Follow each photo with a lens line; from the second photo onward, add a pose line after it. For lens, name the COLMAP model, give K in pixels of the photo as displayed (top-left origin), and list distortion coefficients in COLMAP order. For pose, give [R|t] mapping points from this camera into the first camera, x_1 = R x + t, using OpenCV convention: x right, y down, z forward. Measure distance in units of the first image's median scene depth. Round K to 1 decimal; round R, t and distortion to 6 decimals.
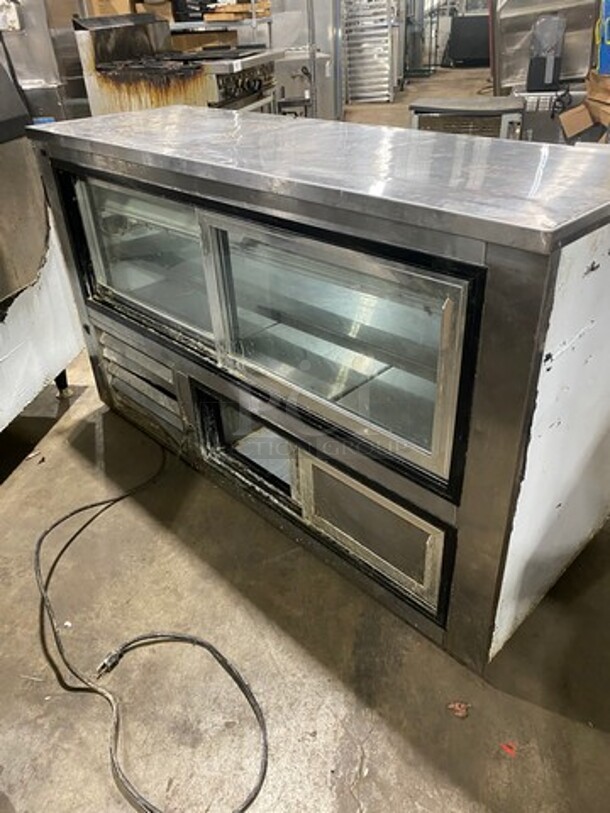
lens RADIAL K [[611.1, 0, 304.6], [0, 611.1, 390.6], [0, 0, 1]] dist [0.003664, 0.002006]
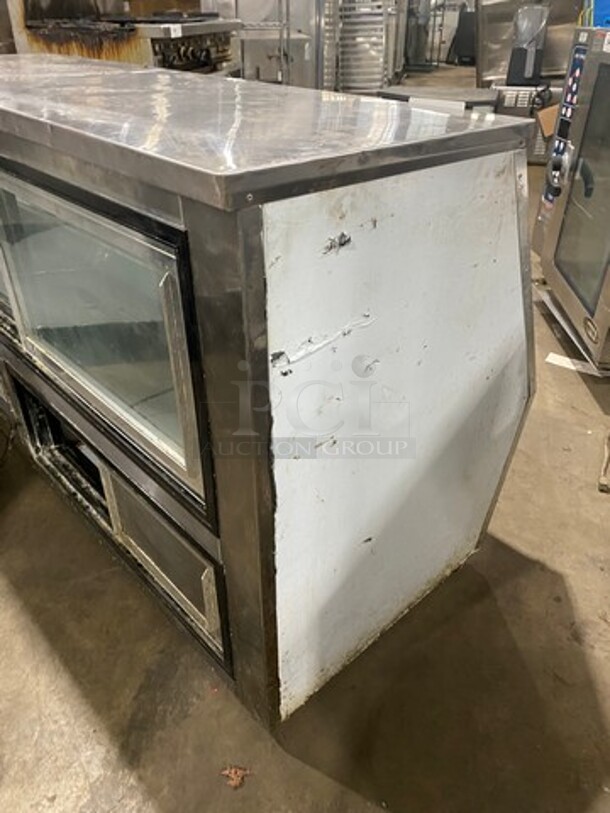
lens RADIAL K [[612.9, 0, 305.0], [0, 612.9, 406.5], [0, 0, 1]] dist [0.001507, 0.001829]
pose [[0.998369, 0.056575, 0.007652, 0.106078], [-0.056769, 0.997990, 0.028147, -0.004222], [-0.006044, -0.028535, 0.999575, 0.059820]]
